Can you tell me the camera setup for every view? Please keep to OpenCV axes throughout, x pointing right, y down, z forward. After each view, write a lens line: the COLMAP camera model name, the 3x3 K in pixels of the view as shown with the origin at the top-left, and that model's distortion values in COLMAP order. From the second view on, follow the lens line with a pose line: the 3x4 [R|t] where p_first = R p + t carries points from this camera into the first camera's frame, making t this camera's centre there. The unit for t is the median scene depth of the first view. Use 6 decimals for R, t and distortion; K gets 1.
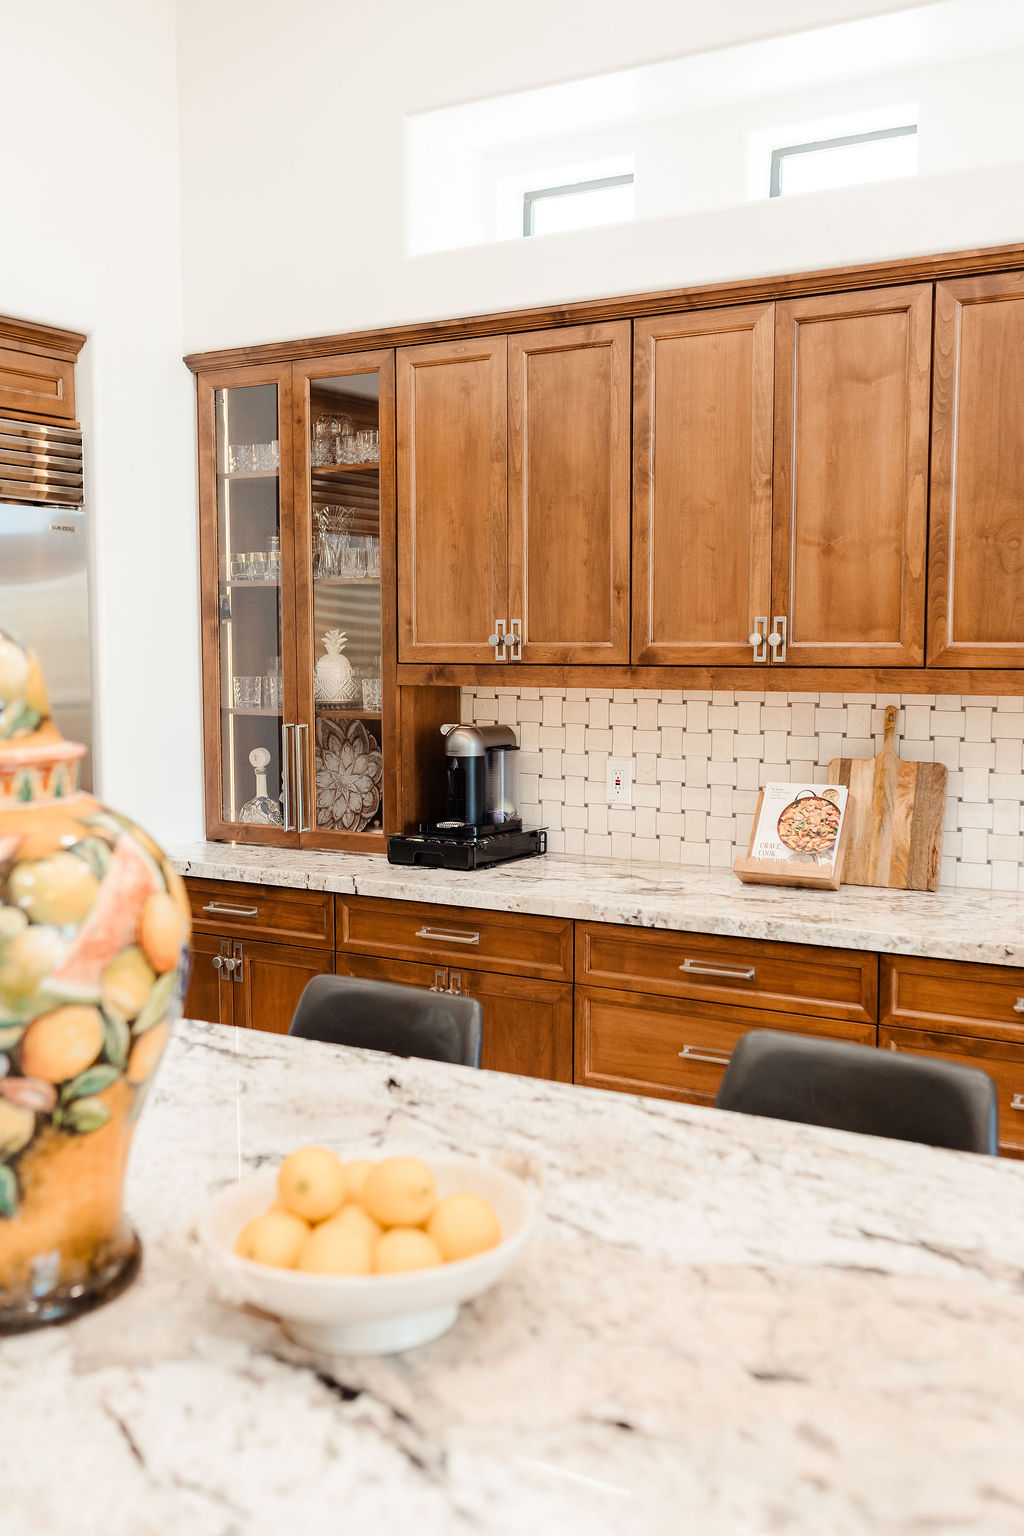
lens RADIAL K [[1492.9, 0, 512.6], [0, 1492.9, 773.5], [0, 0, 1]] dist [-0.000961, 0.003310]
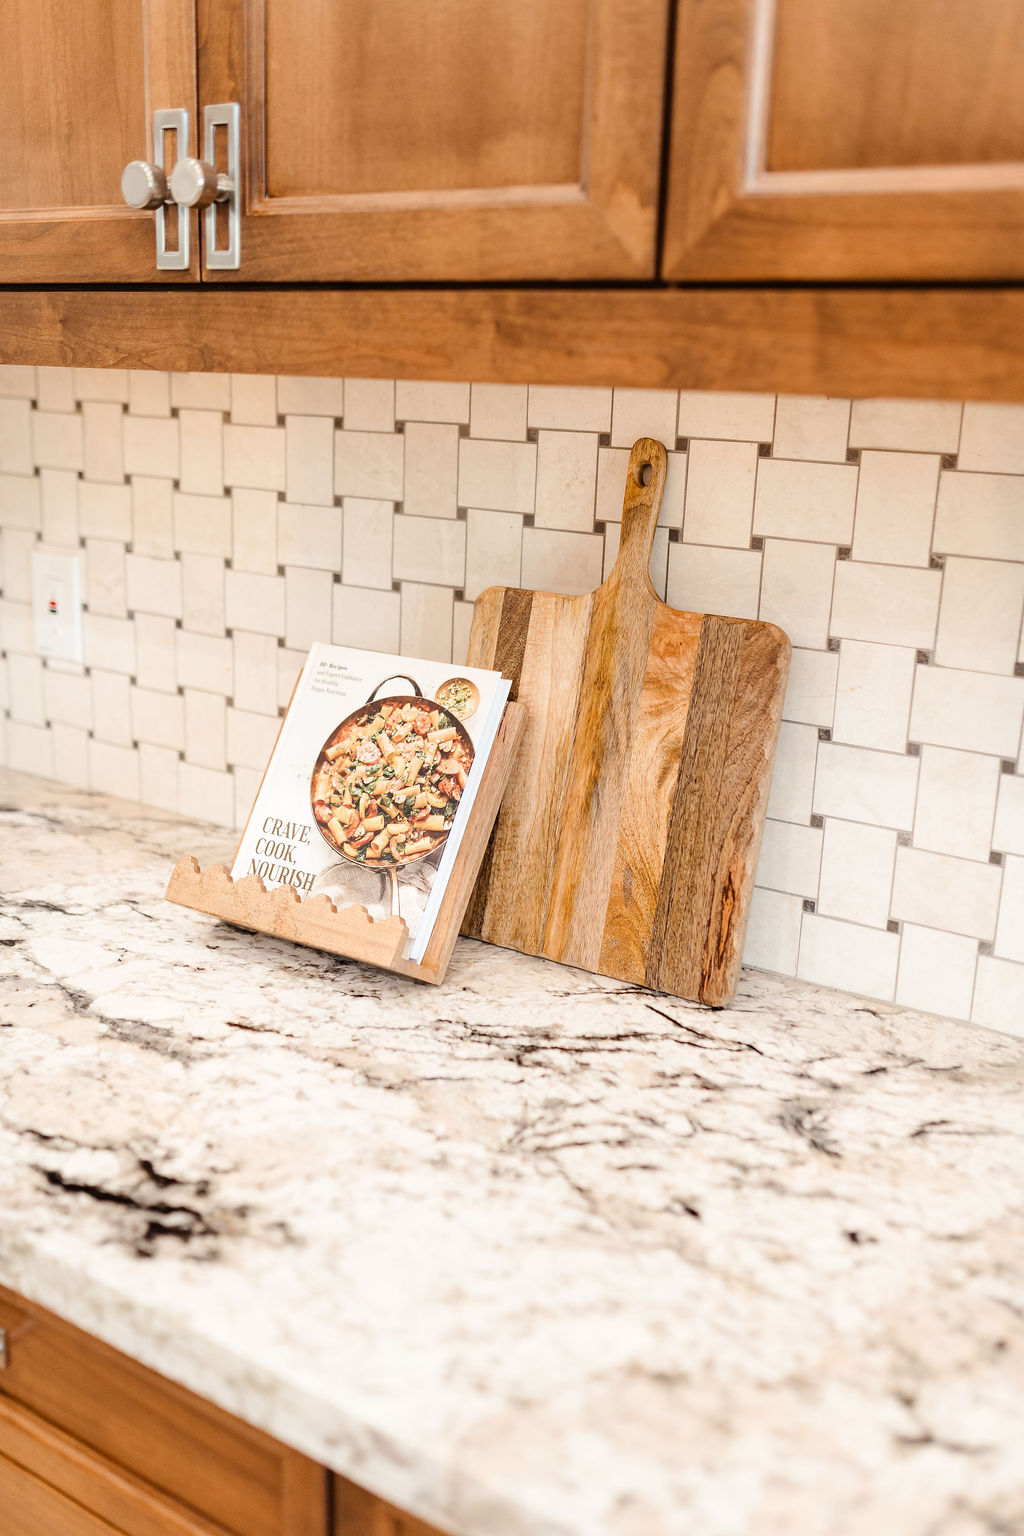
lens RADIAL K [[1464.1, 0, 507.0], [0, 1464.1, 769.1], [0, 0, 1]] dist [-0.001788, -0.000199]
pose [[0.998208, 0.047028, -0.036997, 0.240197], [-0.039944, 0.984080, 0.173178, -0.028376], [0.044552, -0.171390, 0.984195, 0.671077]]
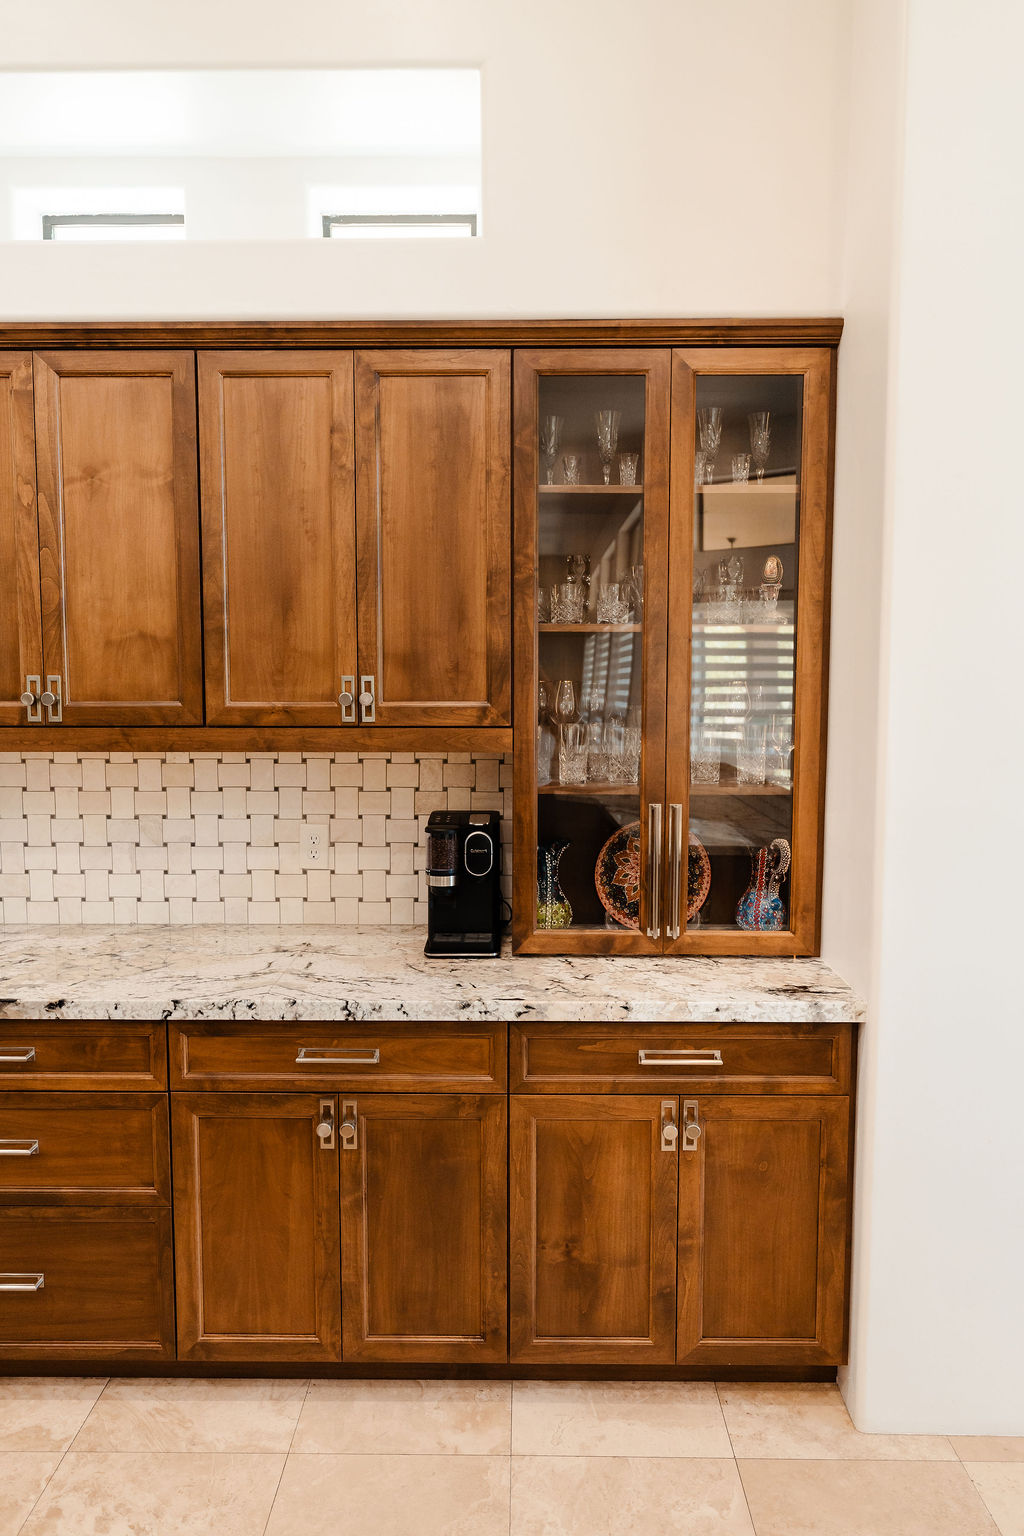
lens RADIAL K [[1015.3, 0, 509.4], [0, 1015.3, 767.1], [0, 0, 1]] dist [0.001095, 0.002397]
pose [[0.863241, -0.039823, 0.503218, 0.266987], [0.044490, 0.999006, 0.002737, -0.022967], [-0.502827, 0.020025, 0.864155, 0.161402]]
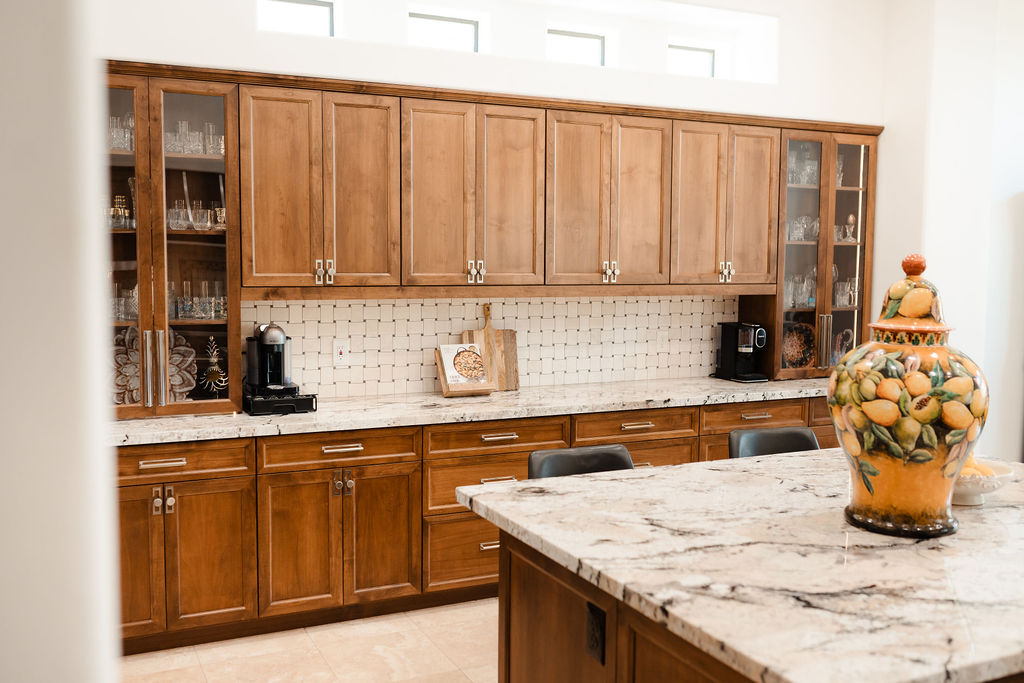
lens RADIAL K [[976.0, 0, 512.7], [0, 976.0, 338.4], [0, 0, 1]] dist [-0.001788, -0.000199]
pose [[0.549235, -0.063376, 0.833261, -0.856935], [0.067328, 0.997234, 0.031469, -0.037428], [-0.832951, 0.038818, 0.551983, 0.233959]]
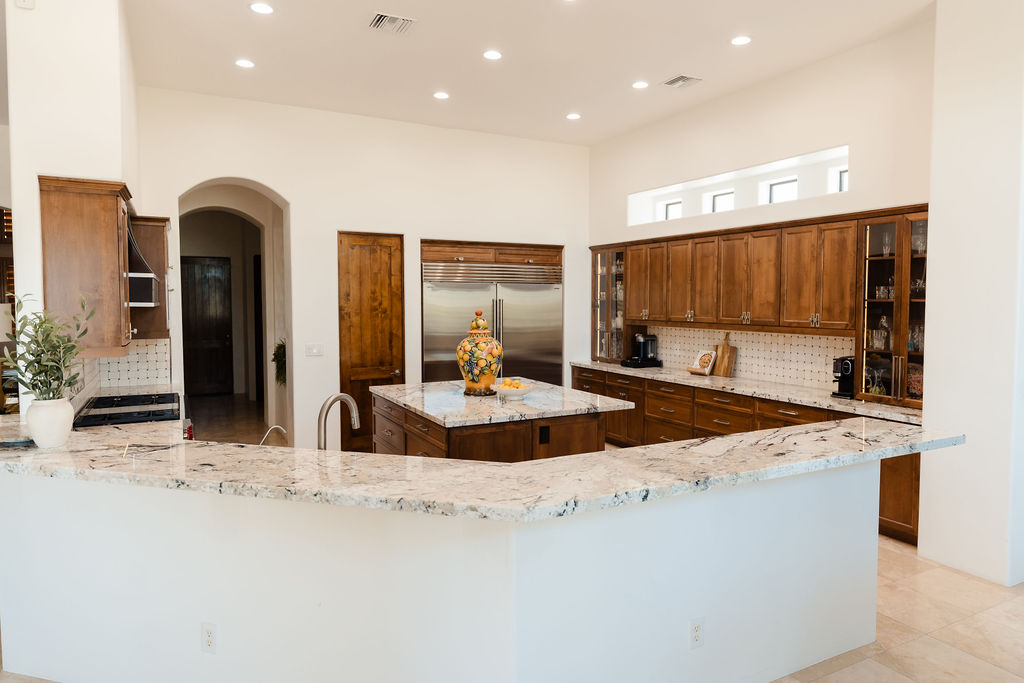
lens RADIAL K [[647.0, 0, 520.6], [0, 647.0, 331.8], [0, 0, 1]] dist [-0.004095, -0.000584]
pose [[0.855570, 0.028344, -0.516911, 0.691396], [-0.049141, 0.998438, -0.026589, 0.028394], [0.515350, 0.048151, 0.855626, -0.812600]]
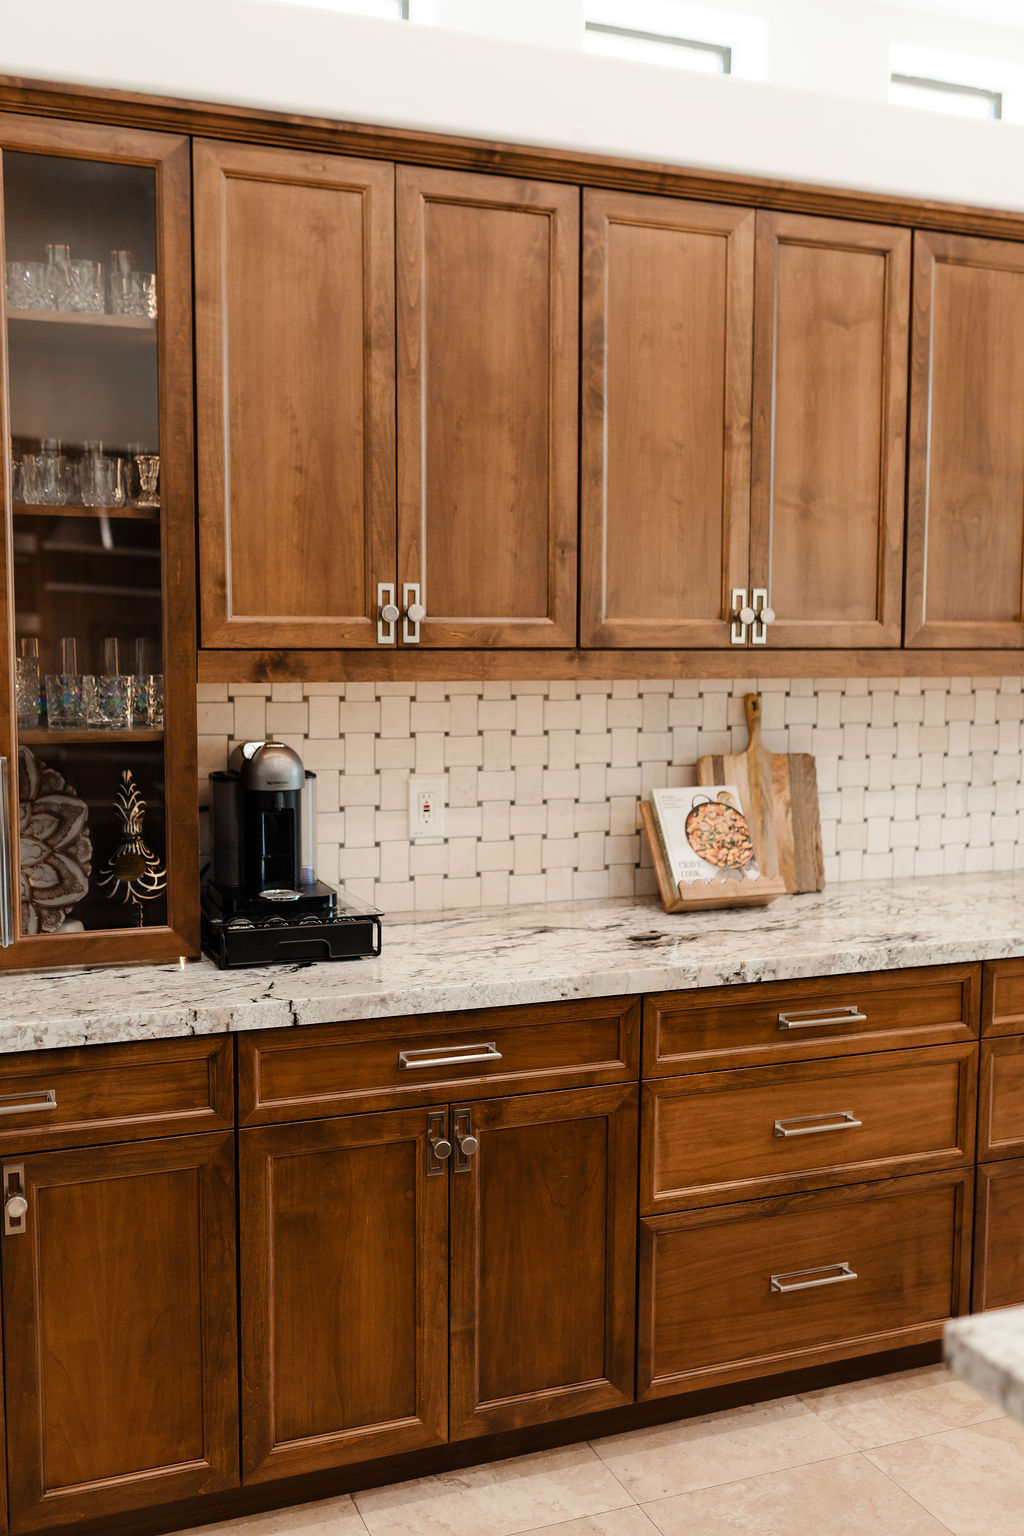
lens RADIAL K [[1492.9, 0, 512.6], [0, 1492.9, 773.5], [0, 0, 1]] dist [-0.000961, 0.003310]
pose [[0.600594, -0.070383, 0.796450, -0.555305], [0.067206, 0.997037, 0.037430, -0.040771], [-0.796725, 0.031046, 0.603545, 0.581167]]
